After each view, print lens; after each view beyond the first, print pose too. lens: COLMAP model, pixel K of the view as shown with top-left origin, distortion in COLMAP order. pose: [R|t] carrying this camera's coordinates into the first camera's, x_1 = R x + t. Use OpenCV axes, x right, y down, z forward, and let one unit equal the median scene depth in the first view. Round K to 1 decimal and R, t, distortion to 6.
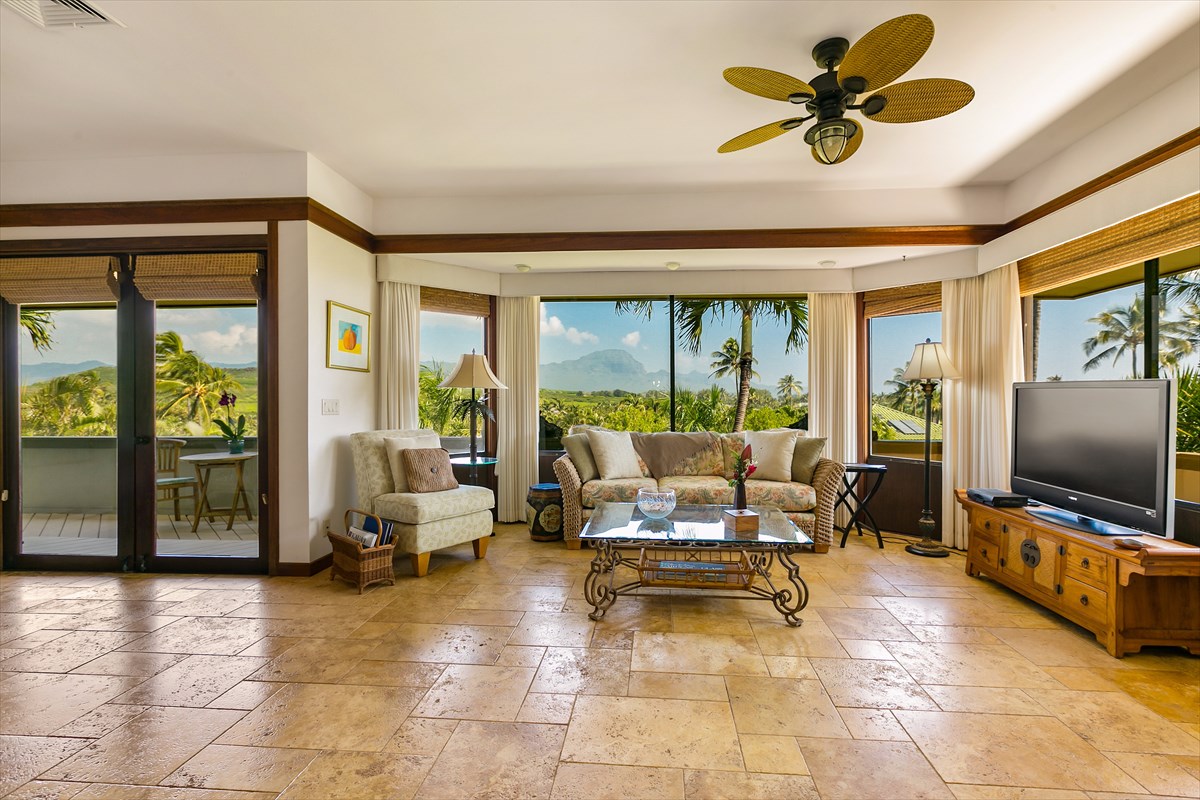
lens RADIAL K [[551.8, 0, 600.0], [0, 551.8, 400.0], [0, 0, 1]] dist [0.002405, 0.000266]
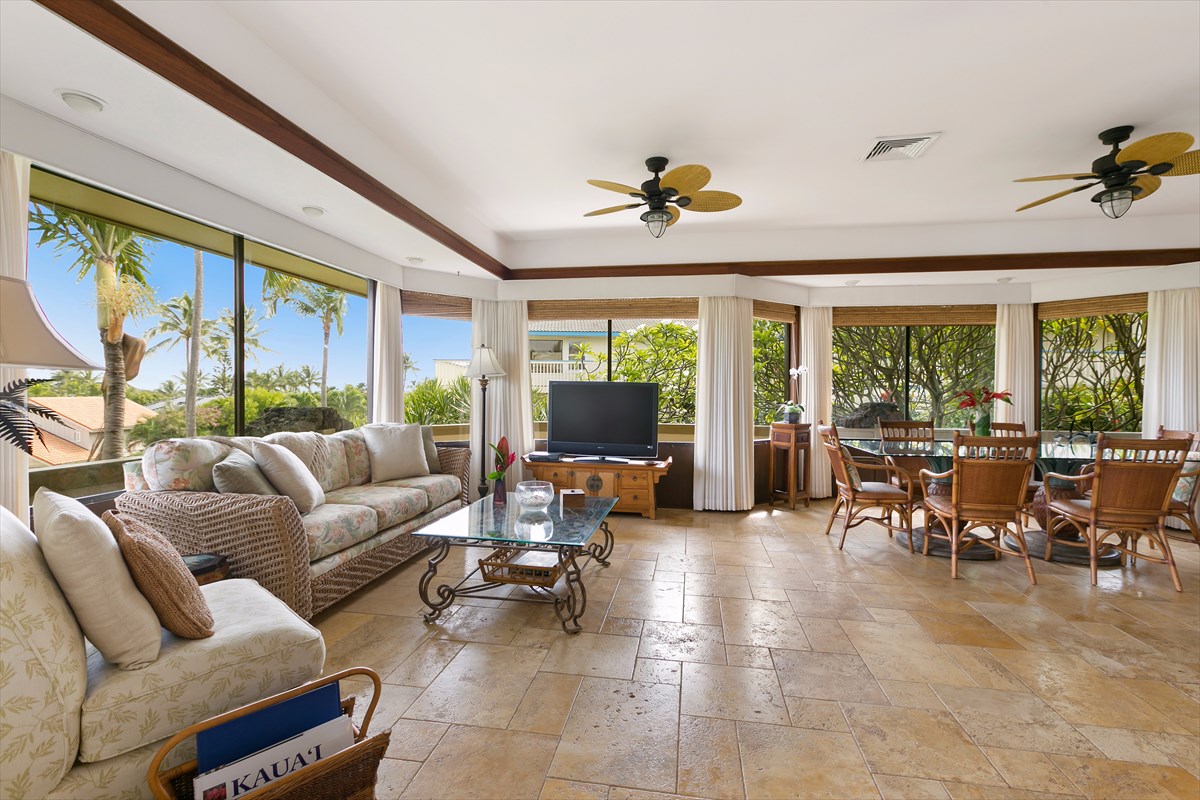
lens RADIAL K [[551.8, 0, 600.0], [0, 551.8, 400.0], [0, 0, 1]] dist [0.002405, 0.000266]
pose [[0.075358, -0.024552, 0.996854, -0.659490], [-0.001277, 0.999694, 0.024718, -0.013243], [-0.997156, -0.003136, 0.075303, 0.639575]]
